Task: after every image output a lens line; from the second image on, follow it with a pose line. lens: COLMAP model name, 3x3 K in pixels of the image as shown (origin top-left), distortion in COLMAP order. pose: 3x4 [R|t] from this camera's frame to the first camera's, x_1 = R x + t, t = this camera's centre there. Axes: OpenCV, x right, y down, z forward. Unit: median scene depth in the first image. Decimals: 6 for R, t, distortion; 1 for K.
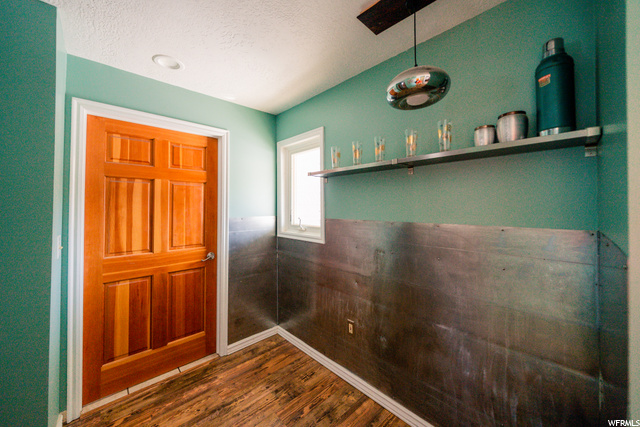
lens RADIAL K [[241.1, 0, 320.0], [0, 241.1, 200.4], [0, 0, 1]] dist [-0.000818, 0.000015]
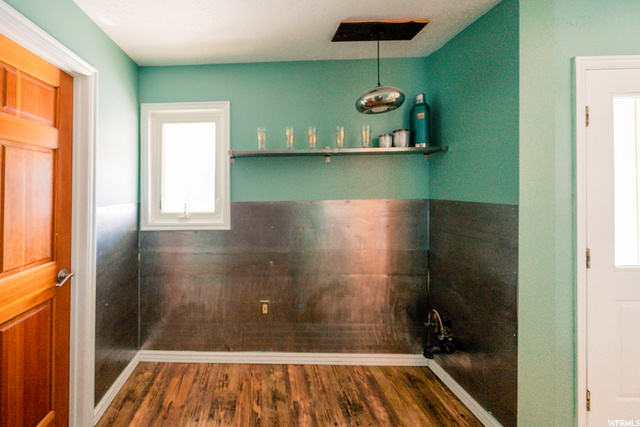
lens RADIAL K [[223.7, 0, 320.1], [0, 223.7, 184.5], [0, 0, 1]] dist [0.000948, -0.000034]
pose [[0.711256, 0.002787, 0.702928, -0.398615], [-0.004799, 0.999988, 0.000891, 0.007110], [-0.702917, -0.004007, 0.711261, 0.181725]]
